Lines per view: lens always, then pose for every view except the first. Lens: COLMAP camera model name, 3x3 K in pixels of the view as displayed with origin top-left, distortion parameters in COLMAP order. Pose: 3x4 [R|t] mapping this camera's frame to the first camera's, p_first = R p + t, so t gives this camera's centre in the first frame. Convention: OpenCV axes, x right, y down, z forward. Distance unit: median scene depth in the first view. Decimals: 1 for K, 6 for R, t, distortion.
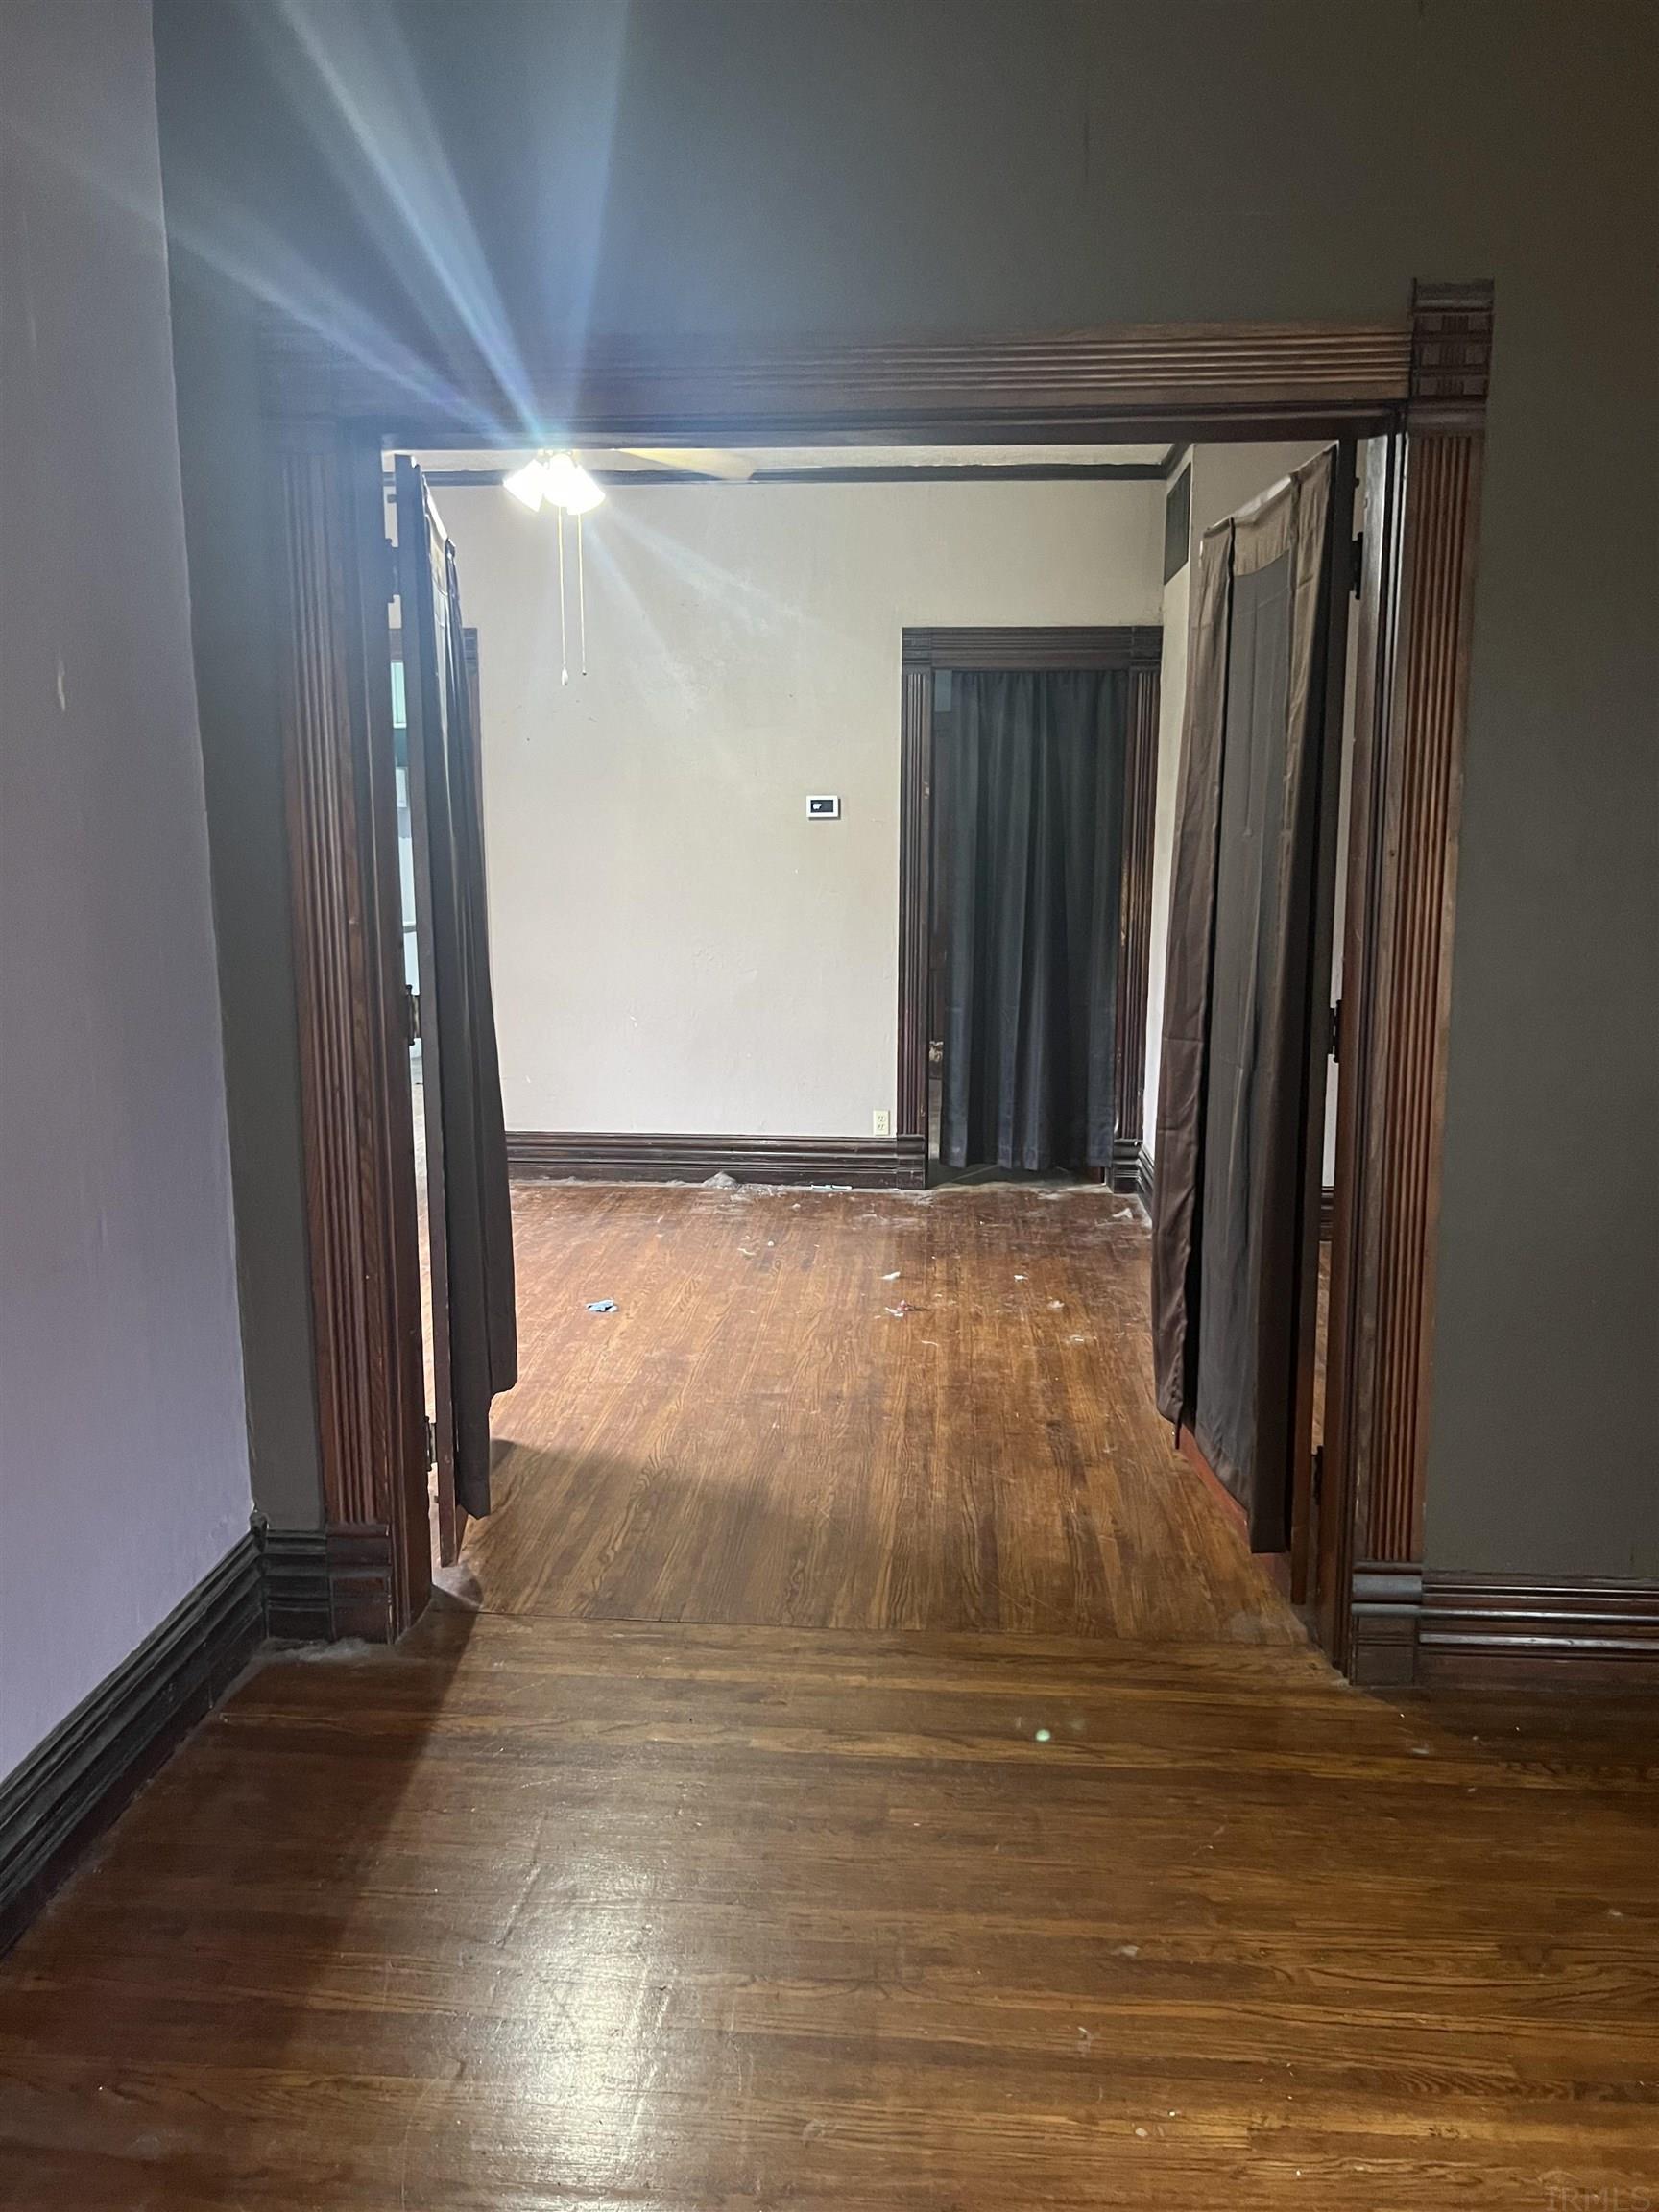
lens RADIAL K [[1684.3, 0, 829.5], [0, 1684.3, 1106.0], [0, 0, 1]] dist [0.052829, -0.060579]
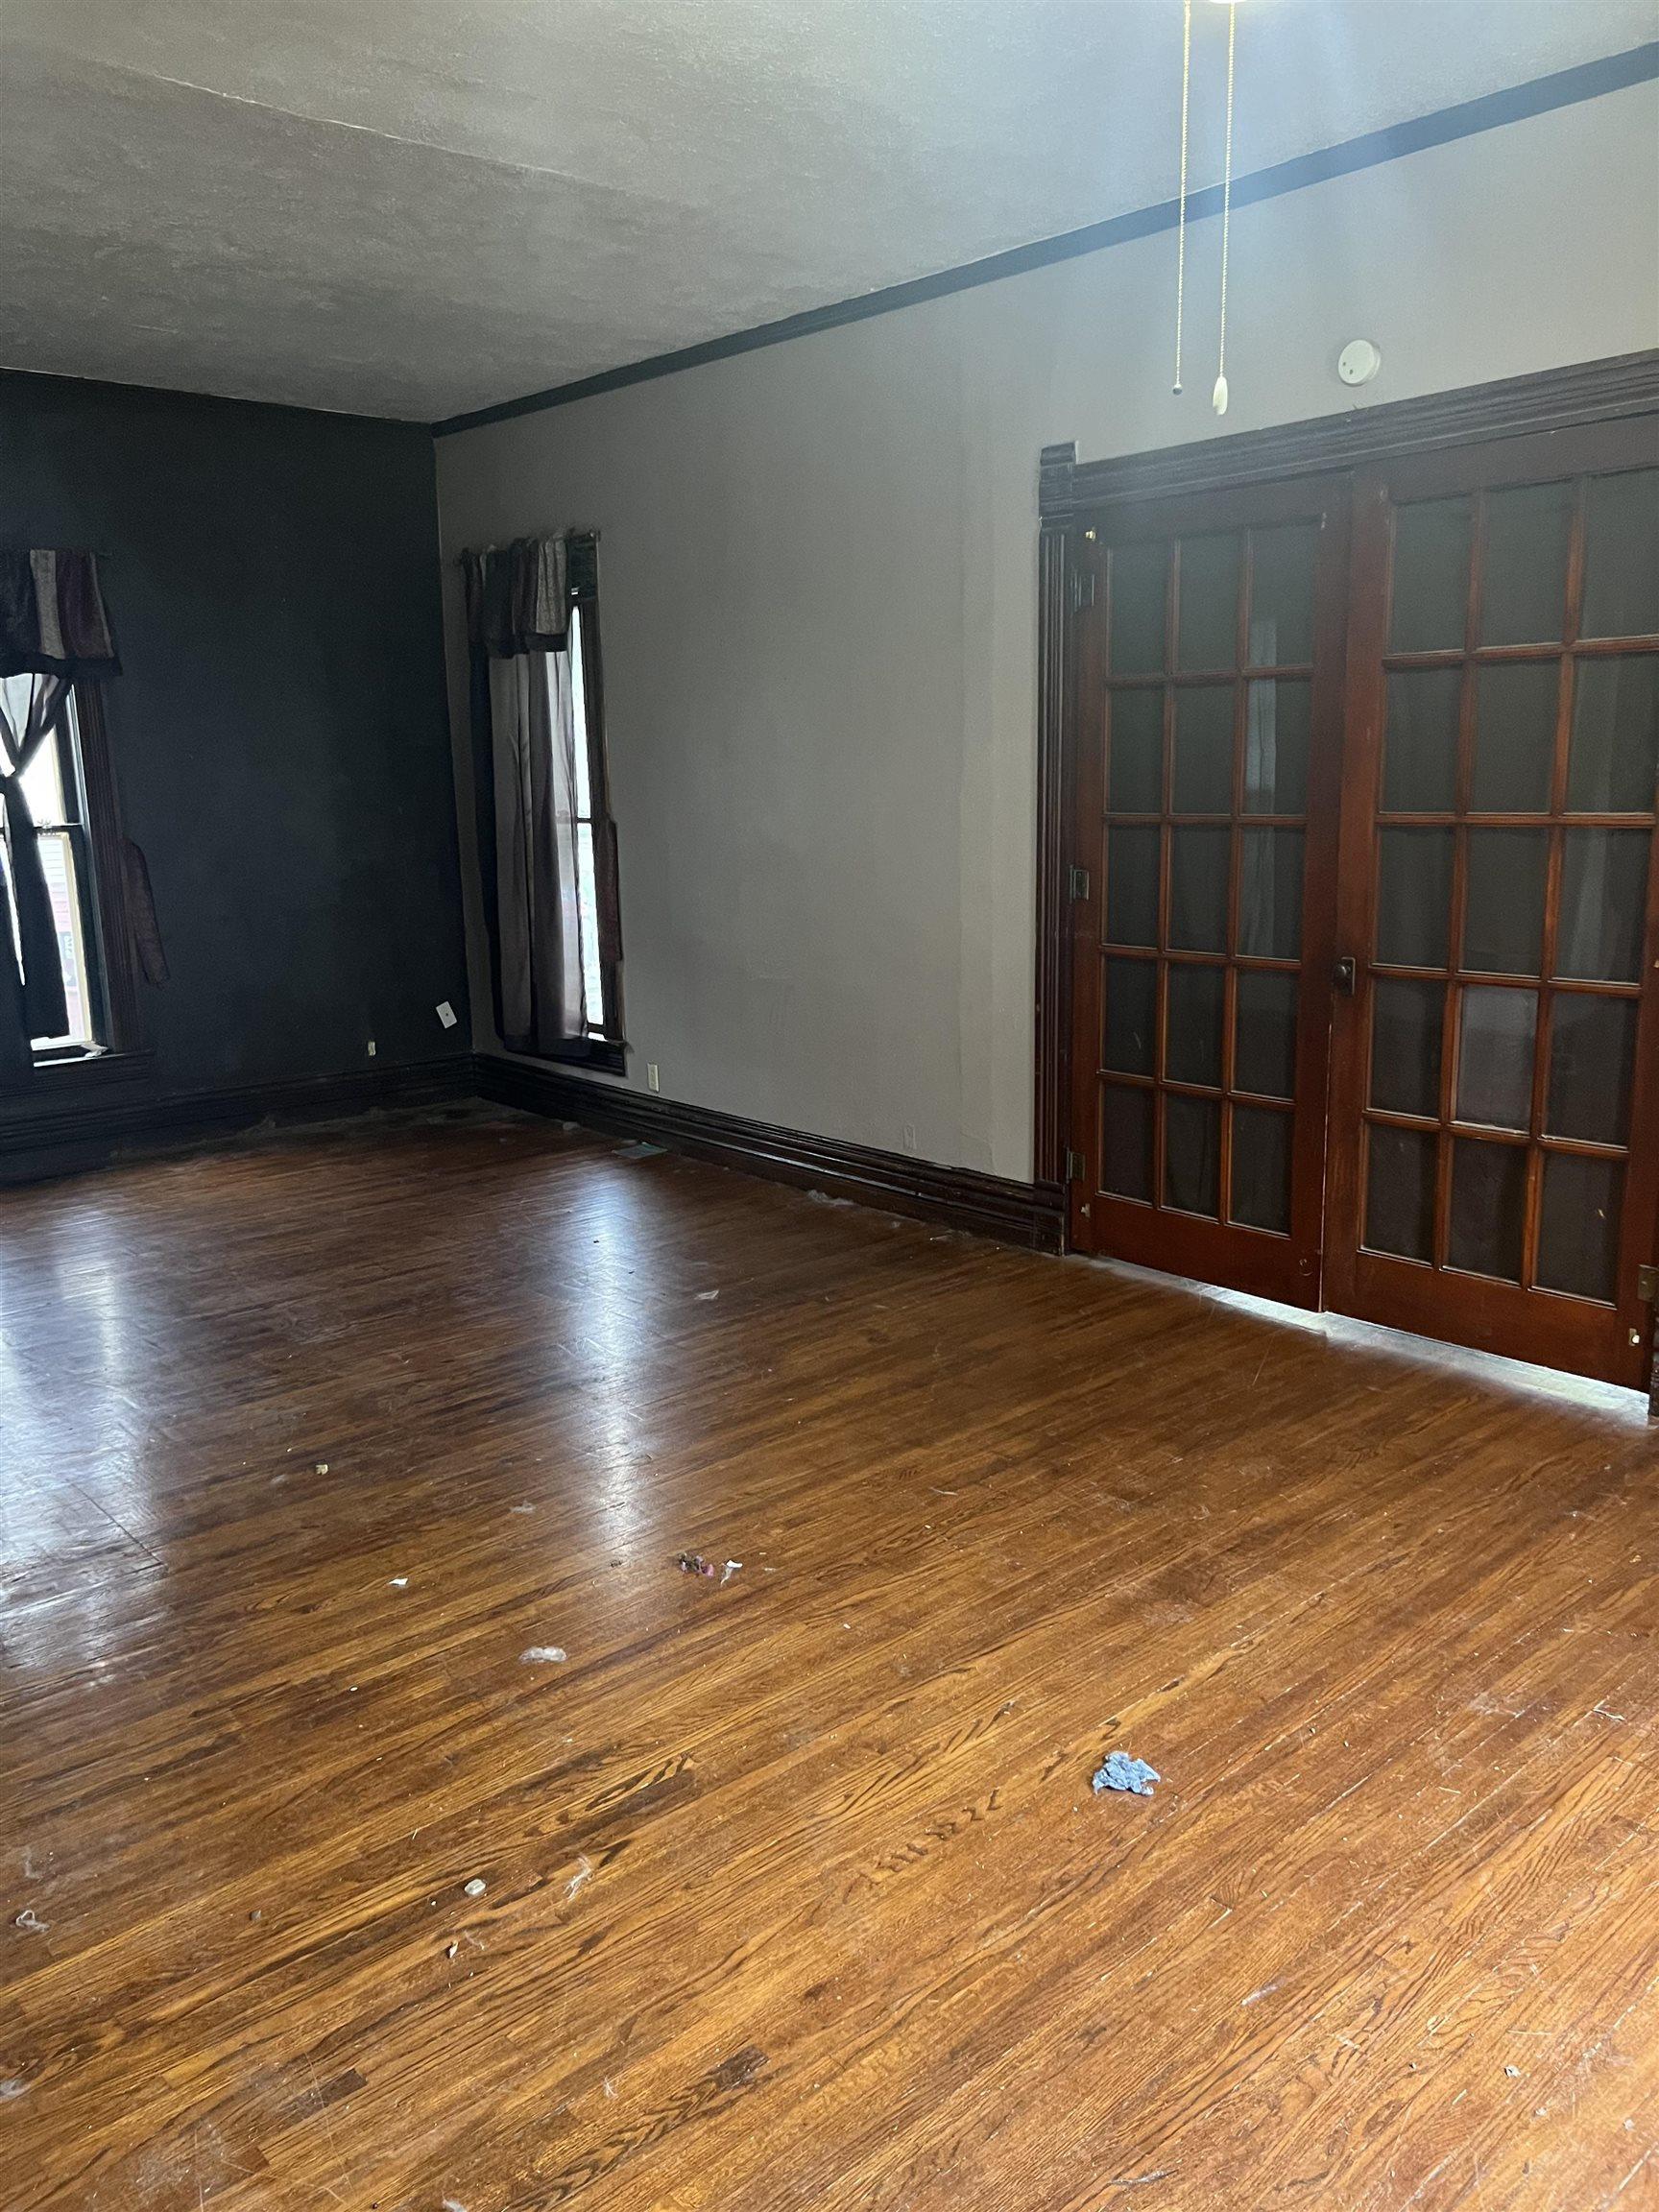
lens RADIAL K [[1684.3, 0, 829.5], [0, 1684.3, 1106.0], [0, 0, 1]] dist [0.052829, -0.060579]
pose [[-0.716578, -0.124396, 0.686325, -0.372551], [0.138936, 0.938794, 0.315217, -0.213343], [-0.683530, 0.321233, -0.655436, 1.294438]]
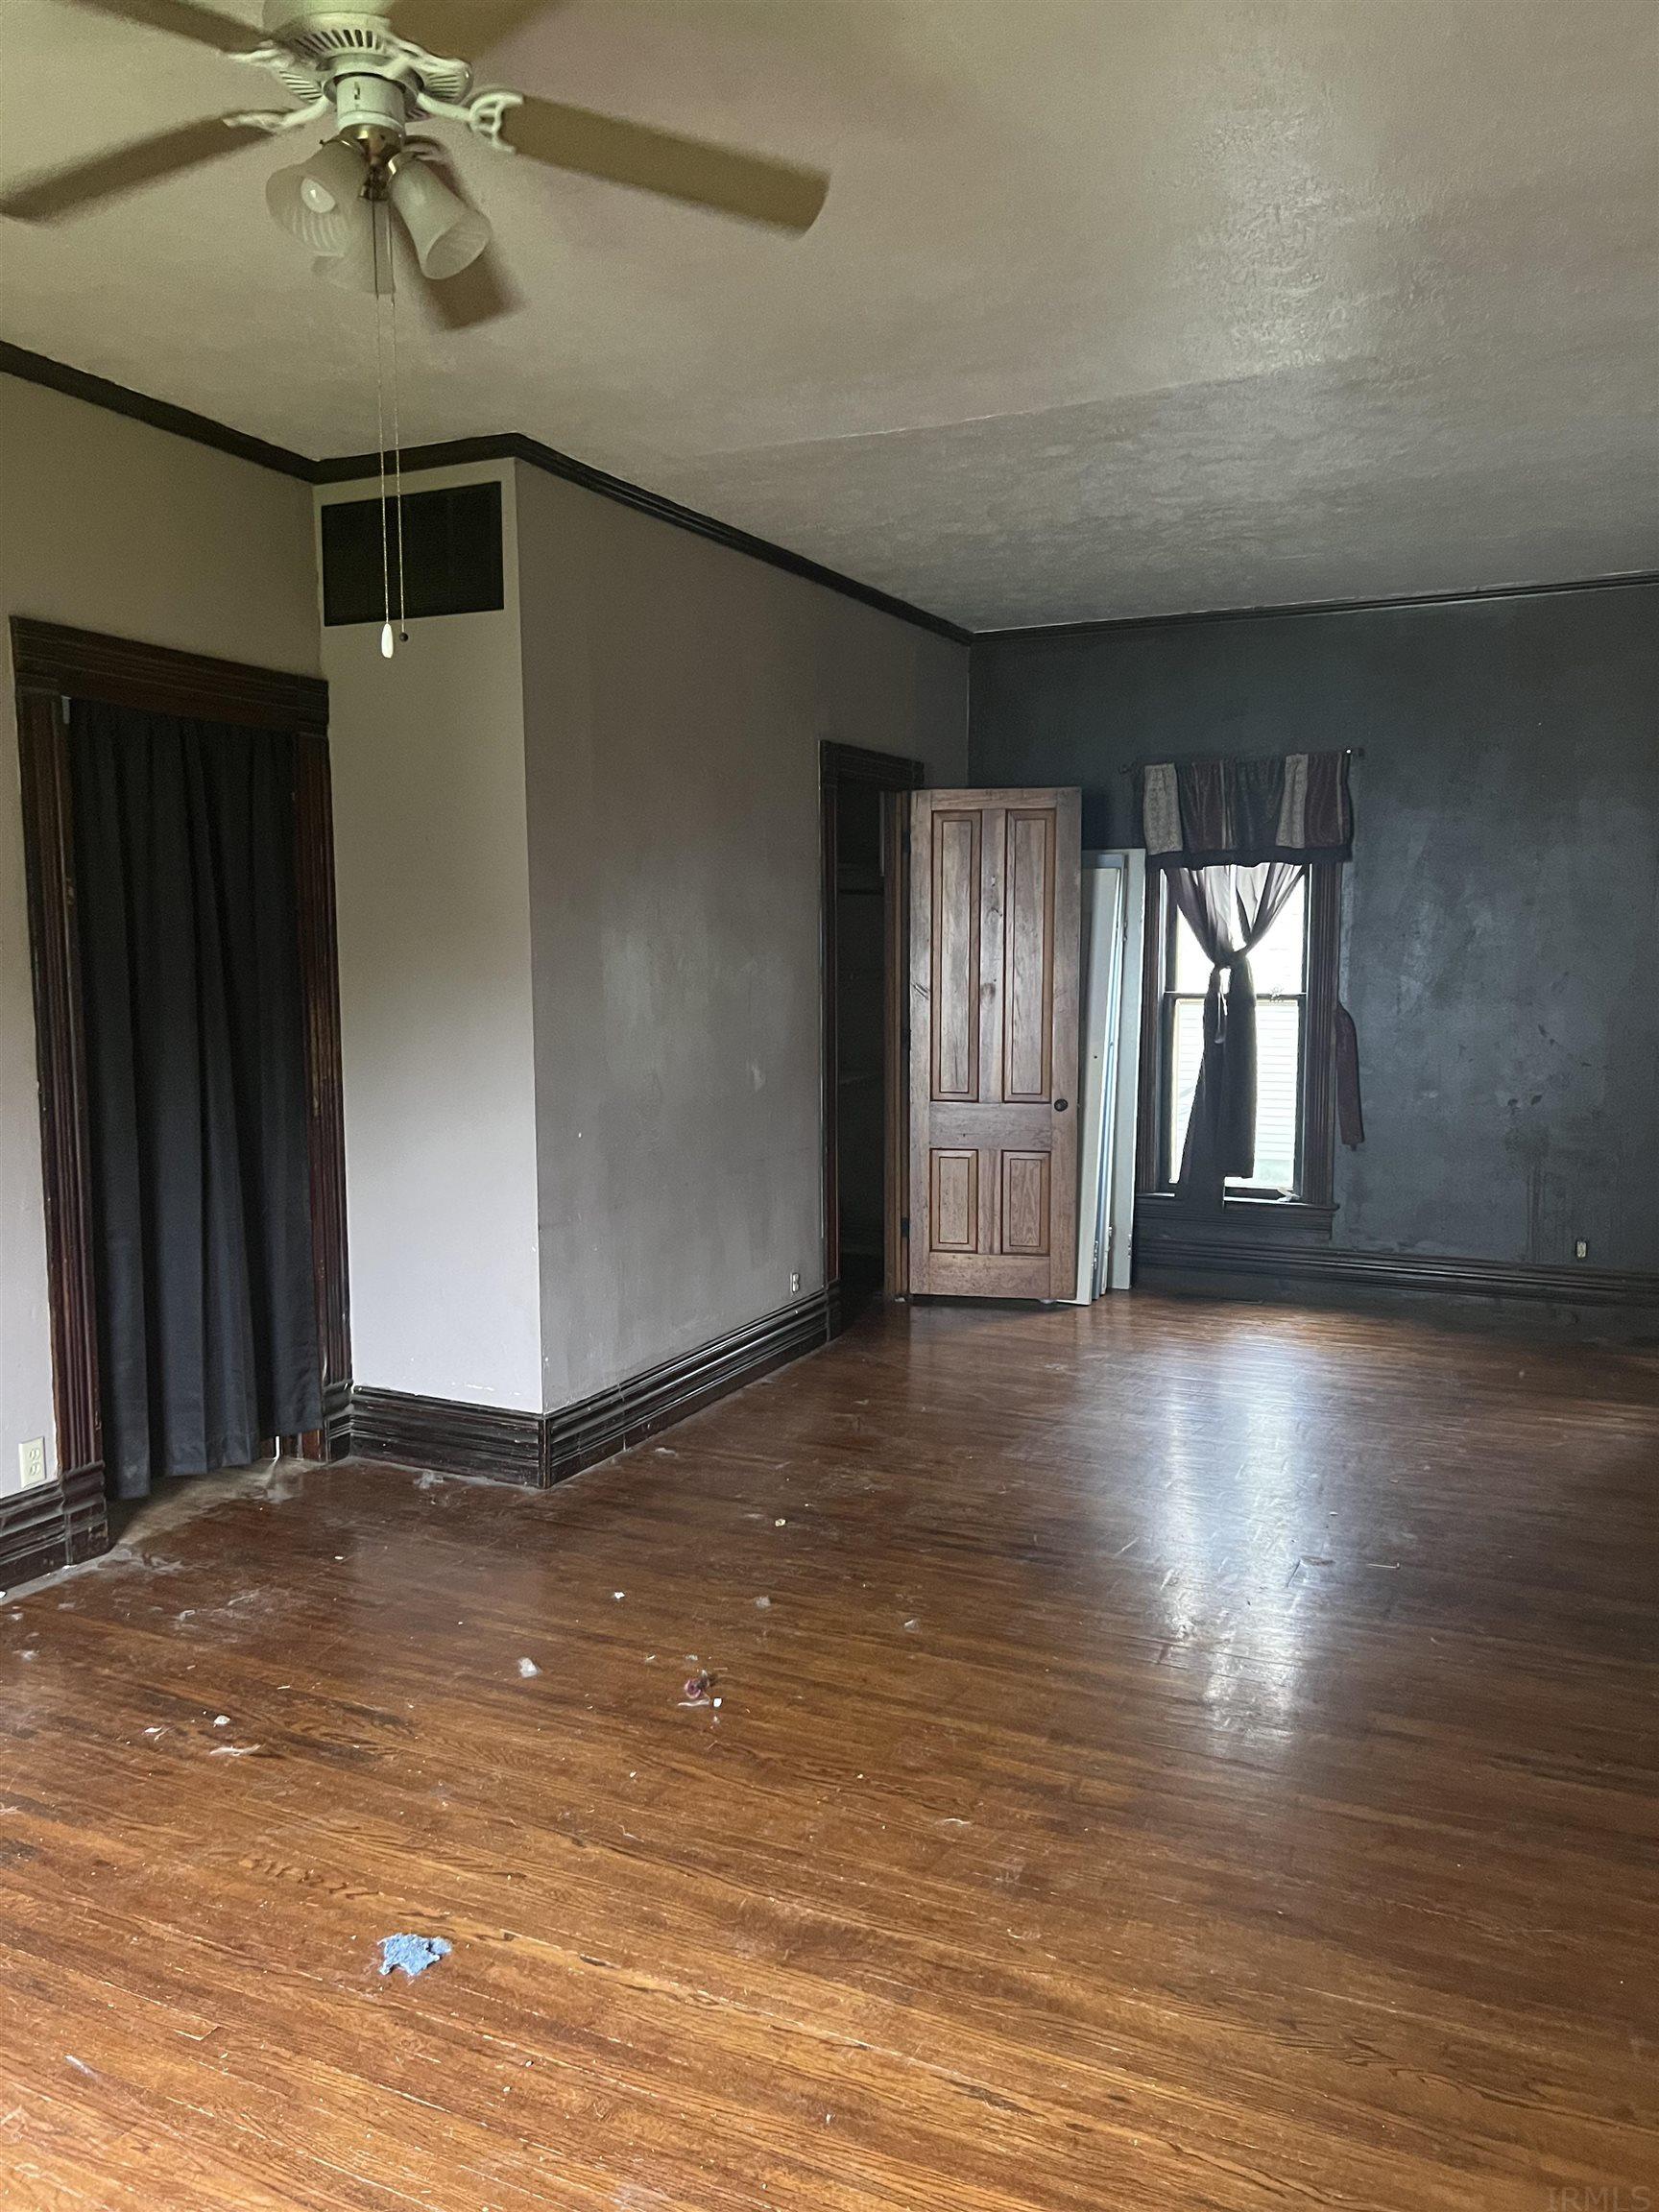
lens RADIAL K [[1667.5, 0, 829.5], [0, 1667.5, 1106.0], [0, 0, 1]] dist [0.009500, -0.002462]
pose [[0.362594, -0.092743, 0.927321, -0.503570], [0.153977, 0.987323, 0.038536, -0.117007], [-0.919139, 0.128813, 0.372277, 0.679093]]
